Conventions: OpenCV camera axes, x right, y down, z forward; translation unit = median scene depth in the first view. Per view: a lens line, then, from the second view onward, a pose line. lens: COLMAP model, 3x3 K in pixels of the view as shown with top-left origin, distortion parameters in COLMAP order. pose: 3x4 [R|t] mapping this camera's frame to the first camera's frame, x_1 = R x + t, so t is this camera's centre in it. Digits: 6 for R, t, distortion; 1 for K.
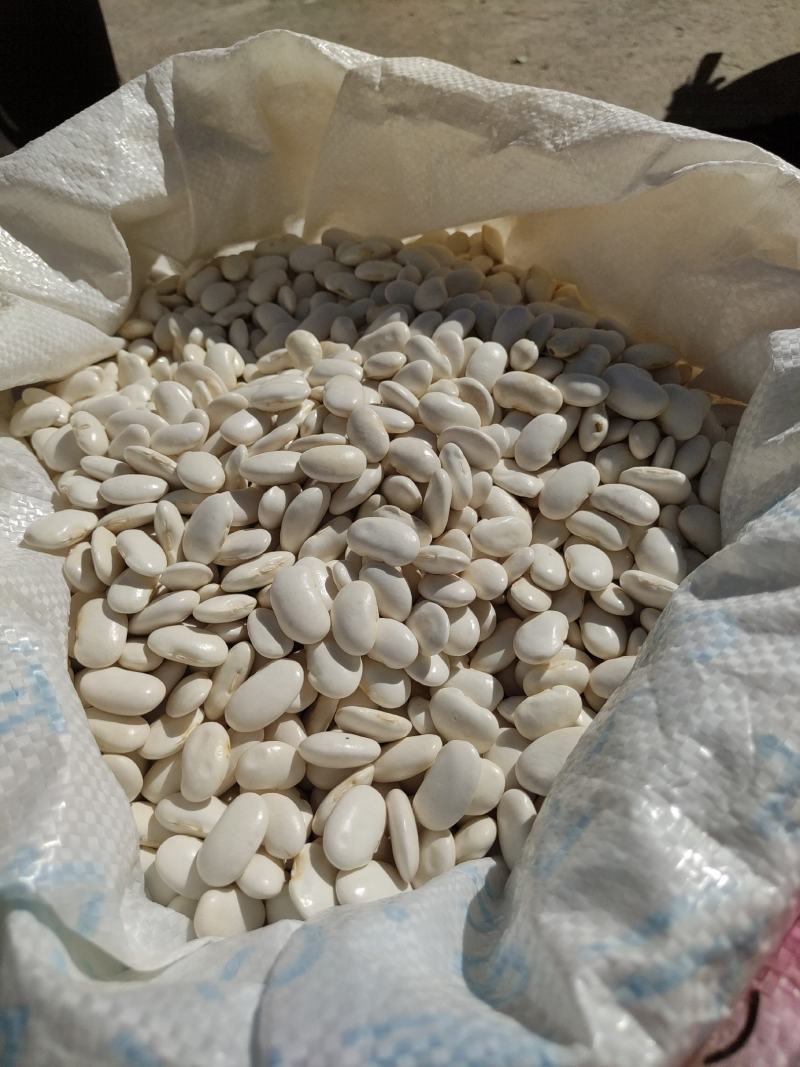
lens RADIAL K [[709.8, 0, 385.9], [0, 709.8, 532.1], [0, 0, 1]] dist [0.031543, -0.116924]
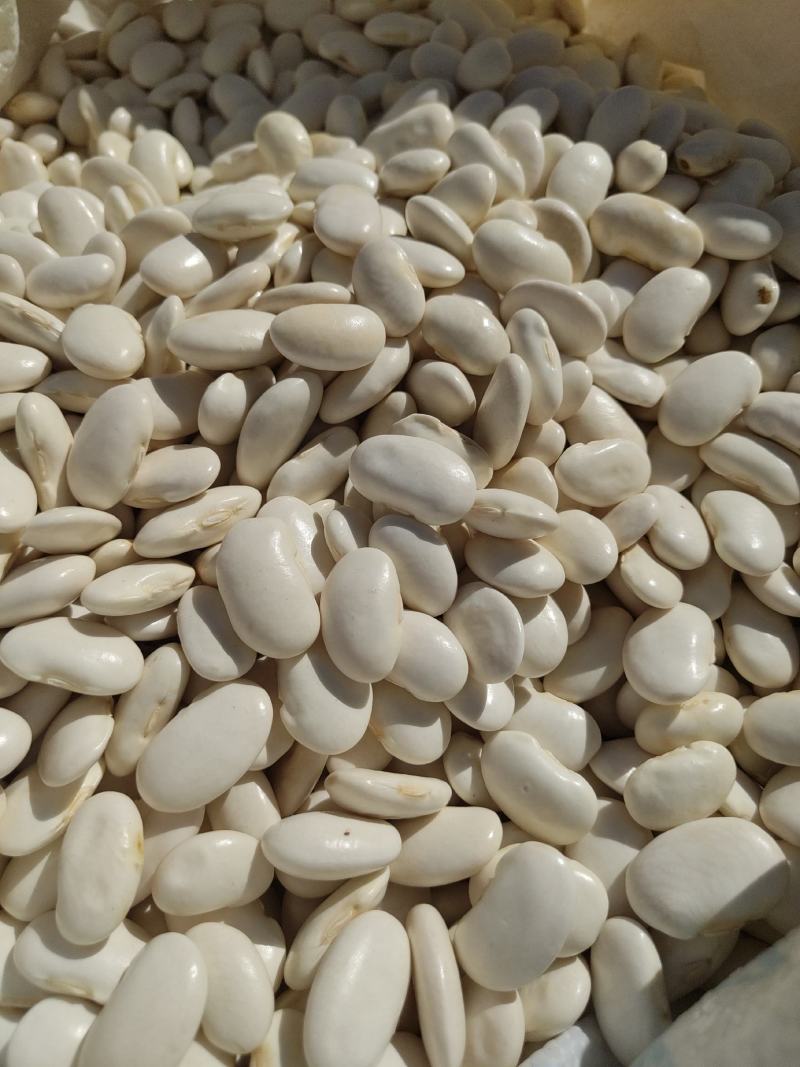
lens RADIAL K [[764.1, 0, 401.7], [0, 764.1, 538.4], [0, 0, 1]] dist [-0.033532, -0.000266]
pose [[0.998479, 0.033526, 0.043770, -0.038077], [-0.040976, 0.982396, 0.182262, -0.052480], [-0.036889, -0.183778, 0.982275, 0.370127]]
